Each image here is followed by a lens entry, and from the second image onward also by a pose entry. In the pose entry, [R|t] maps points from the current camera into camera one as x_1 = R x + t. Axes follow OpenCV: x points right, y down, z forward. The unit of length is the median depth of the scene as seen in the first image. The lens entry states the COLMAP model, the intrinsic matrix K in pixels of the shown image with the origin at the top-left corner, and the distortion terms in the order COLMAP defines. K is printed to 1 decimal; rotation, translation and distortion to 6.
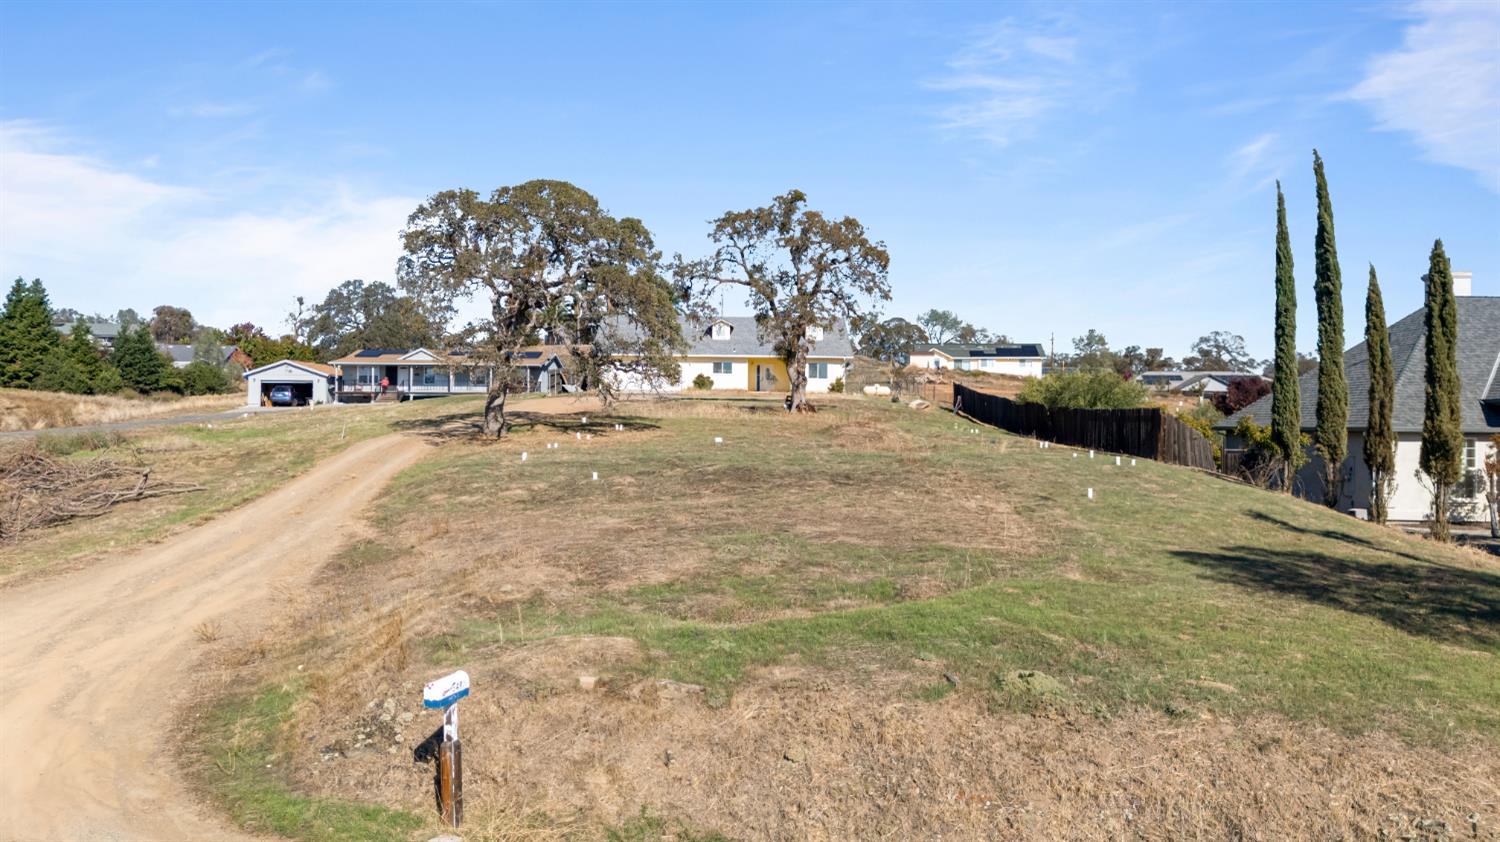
lens RADIAL K [[1111.8, 0, 749.7], [0, 1111.8, 421.2], [0, 0, 1]] dist [0.064849, -0.054388]
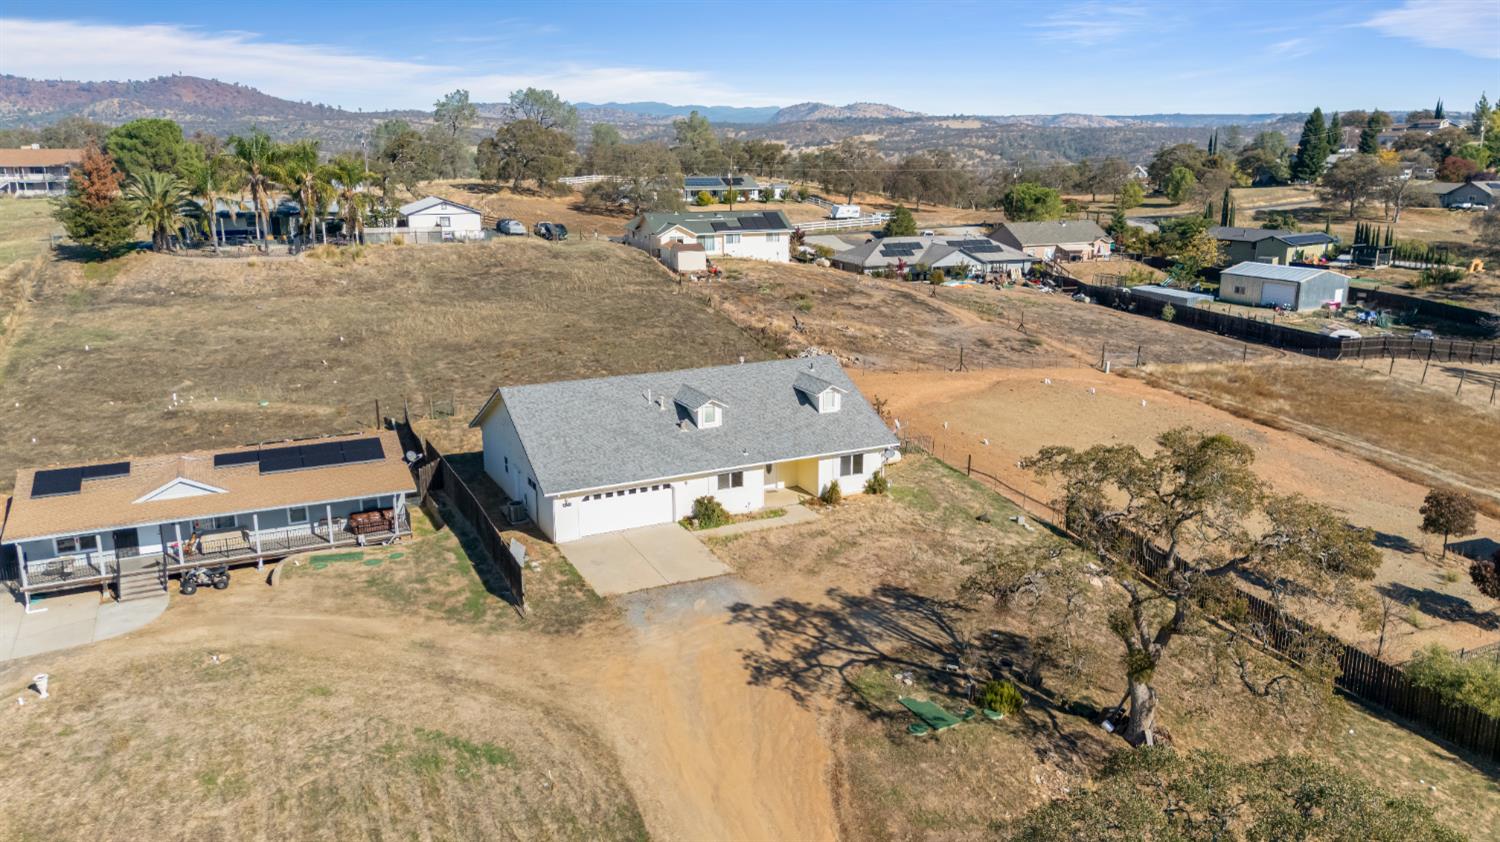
lens RADIAL K [[1110.8, 0, 748.1], [0, 1110.8, 415.9], [0, 0, 1]] dist [0.107973, -0.133352]
pose [[0.900203, -0.114726, 0.420086, -0.409490], [0.008541, 0.969138, 0.246371, -0.352172], [-0.435387, -0.218196, 0.873401, 0.581673]]
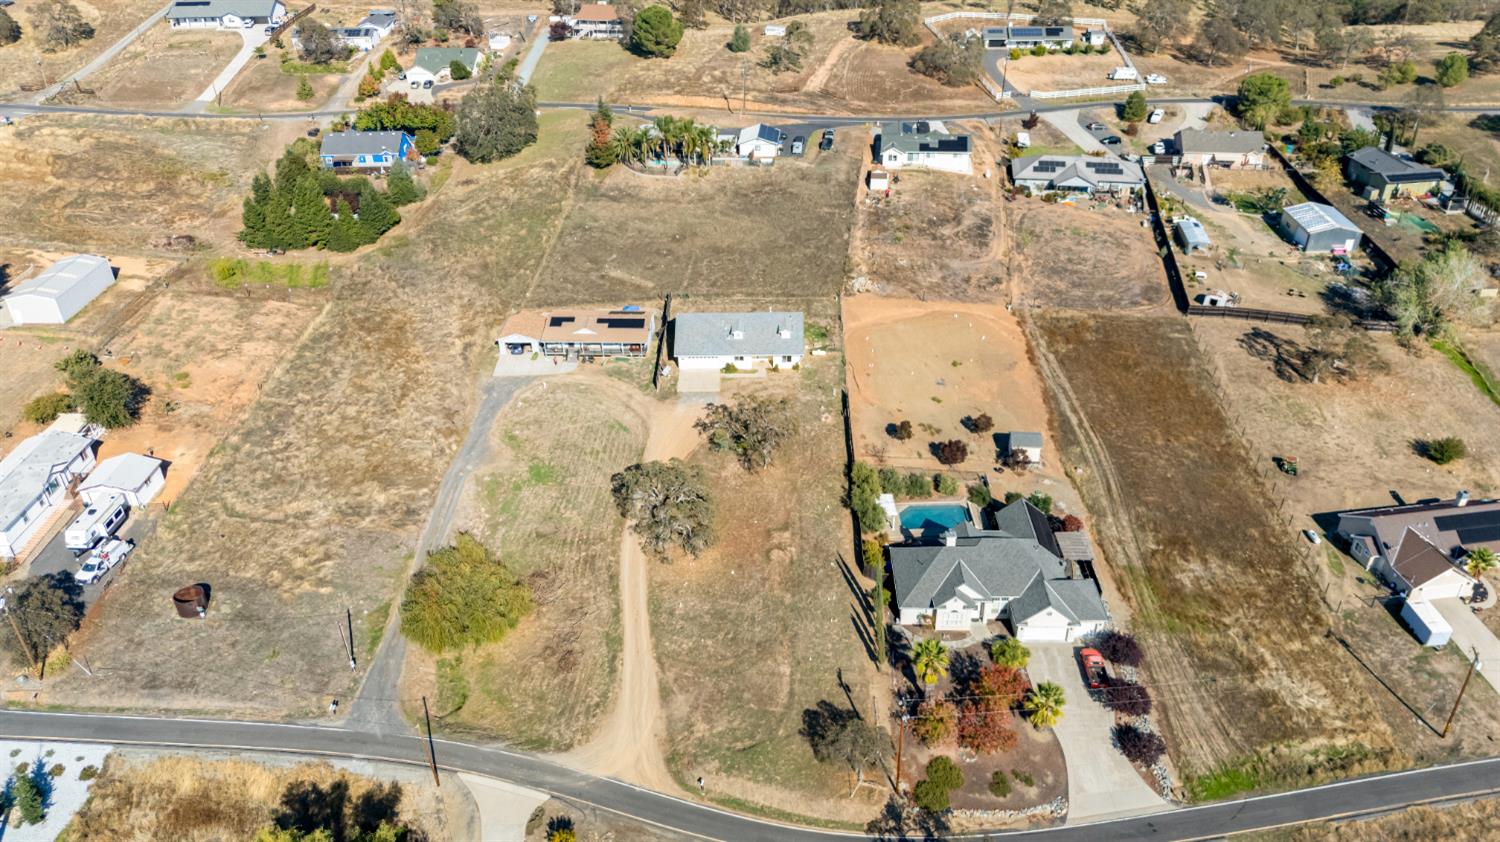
lens RADIAL K [[1100.1, 0, 750.0], [0, 1100.1, 421.0], [0, 0, 1]] dist [0.063226, -0.052973]
pose [[0.999053, -0.005204, -0.043189, 0.112448], [0.027523, 0.844462, 0.534907, -1.421108], [0.033688, -0.535590, 0.843806, -1.033516]]
